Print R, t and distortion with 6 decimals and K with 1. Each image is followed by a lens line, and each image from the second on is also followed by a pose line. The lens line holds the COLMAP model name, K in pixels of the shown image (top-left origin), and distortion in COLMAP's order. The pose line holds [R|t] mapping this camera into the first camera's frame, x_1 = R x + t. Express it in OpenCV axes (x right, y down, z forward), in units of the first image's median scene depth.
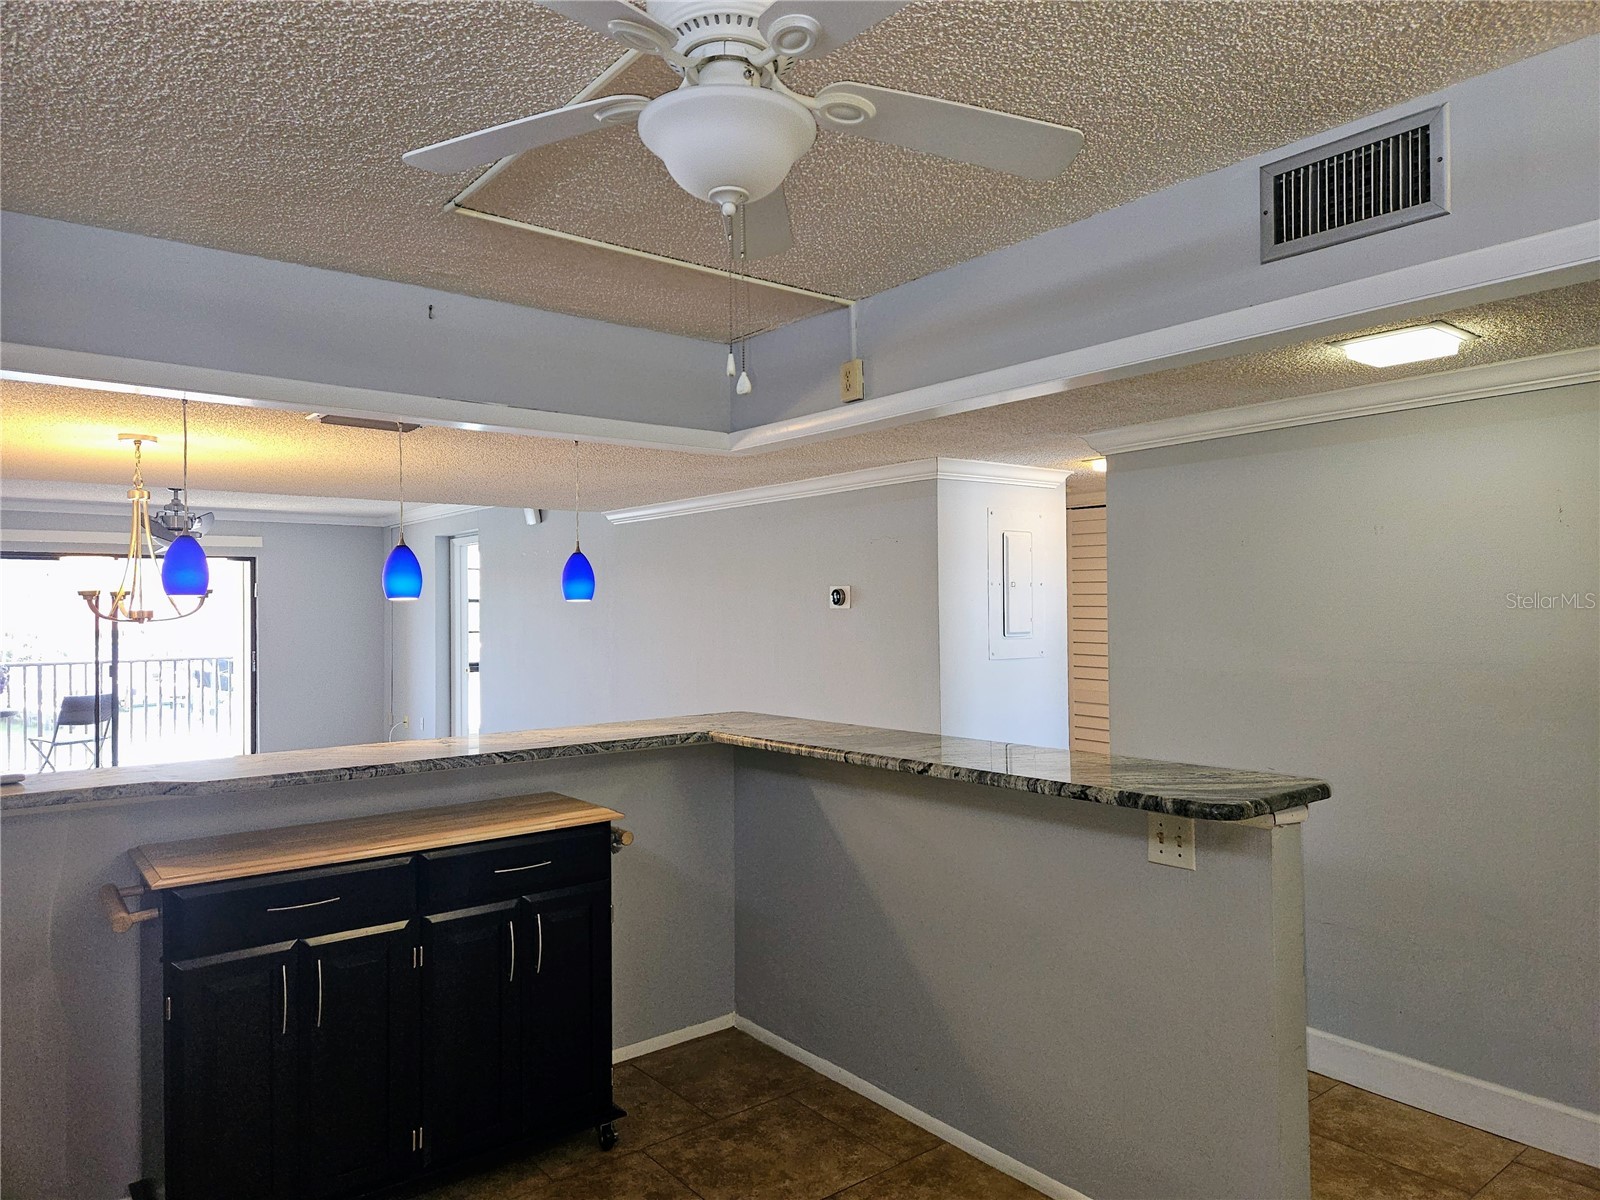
lens RADIAL K [[1046.0, 0, 804.5], [0, 1046.0, 602.5], [0, 0, 1]] dist [0.074360, -0.058897]
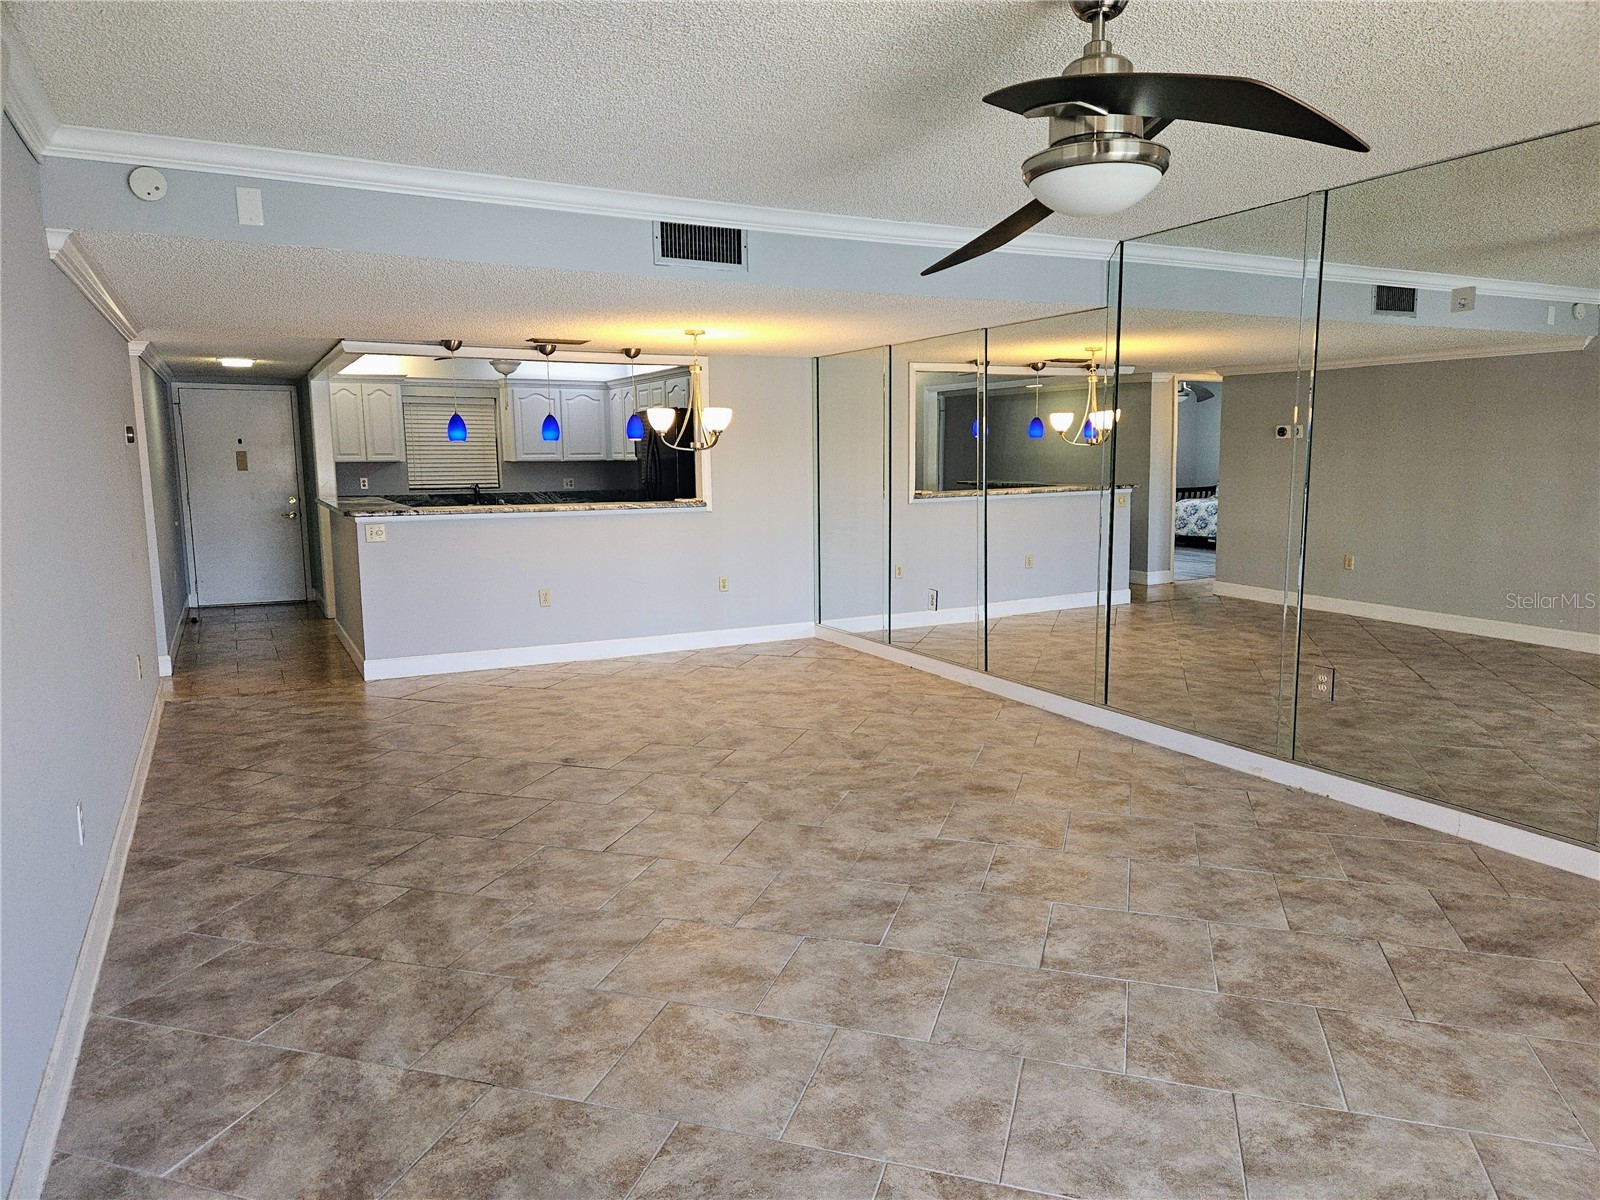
lens RADIAL K [[1060.9, 0, 805.5], [0, 1060.9, 608.0], [0, 0, 1]] dist [0.077028, -0.066070]
pose [[-0.981801, -0.010196, 0.189638, -0.460996], [0.015992, 0.990573, 0.136051, 0.015750], [-0.189238, 0.136608, -0.972382, 1.082564]]
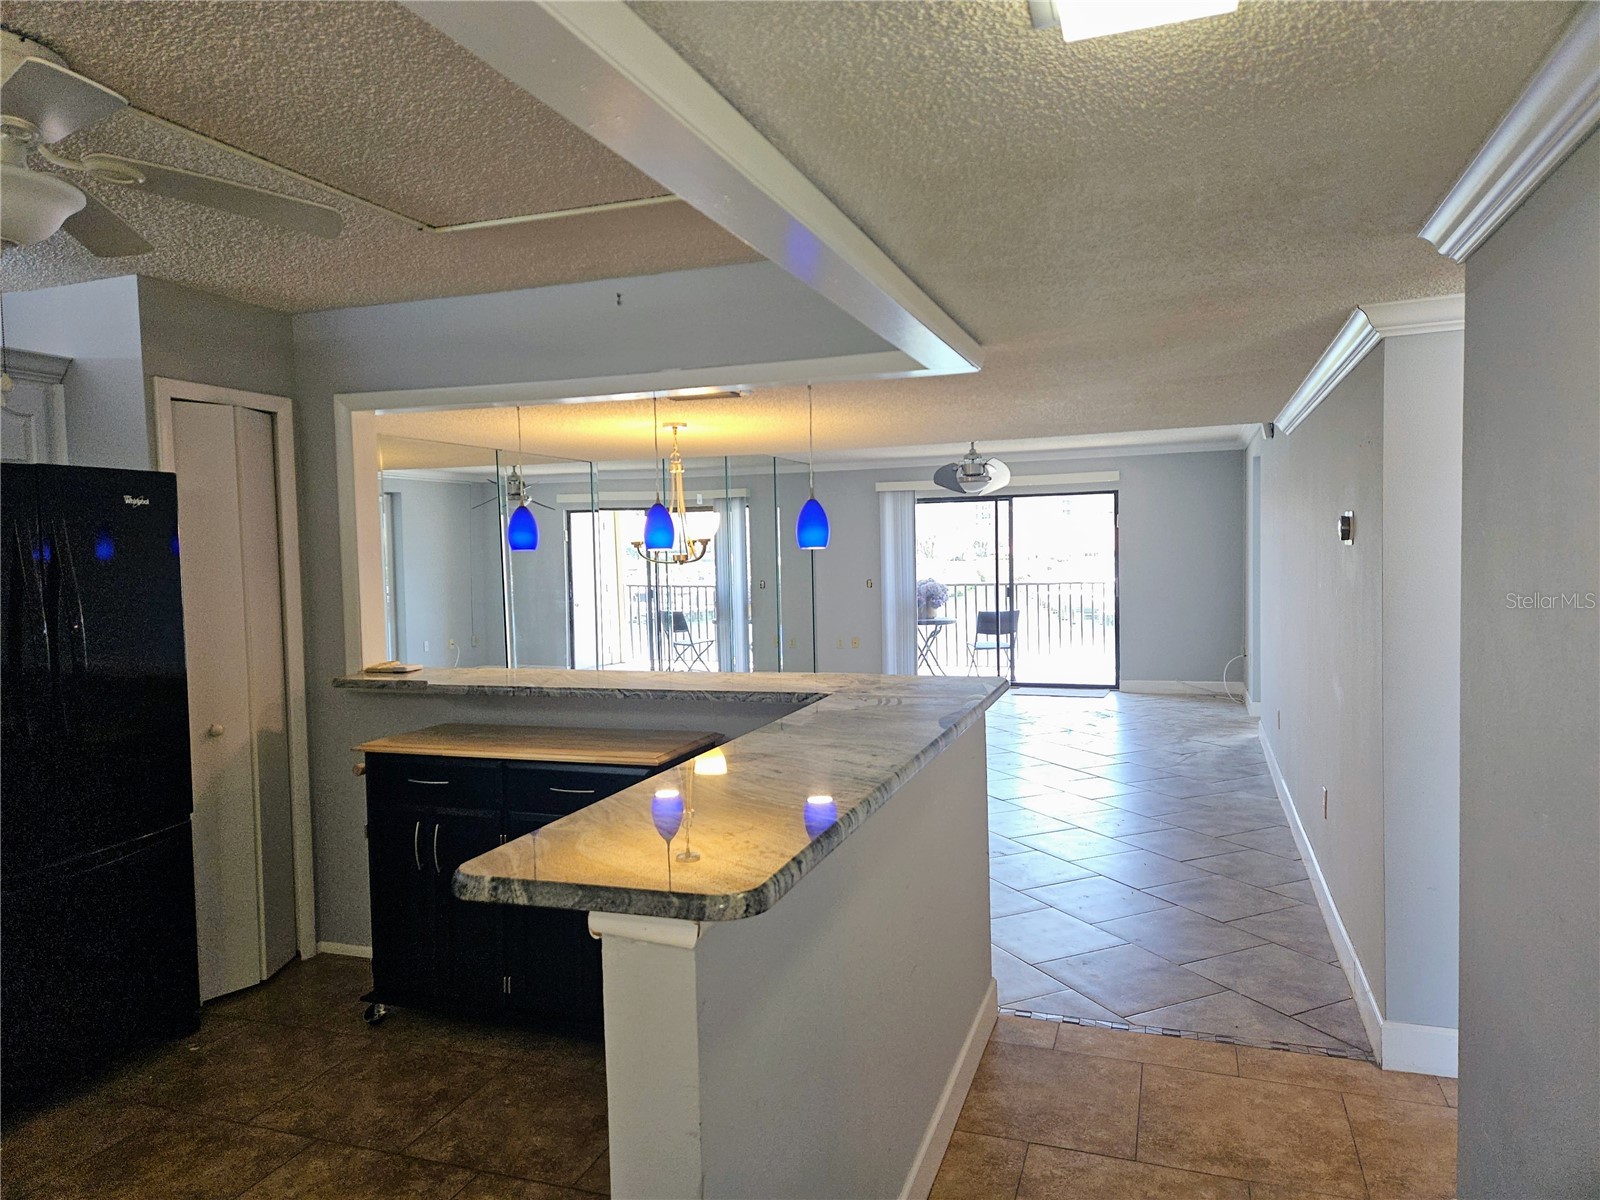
lens RADIAL K [[1046.0, 0, 804.5], [0, 1046.0, 602.5], [0, 0, 1]] dist [0.074360, -0.058897]
pose [[0.525193, 0.041759, -0.849958, 0.244576], [0.024184, 0.997659, 0.063959, -0.005523], [0.850639, -0.054147, 0.522954, 0.187687]]
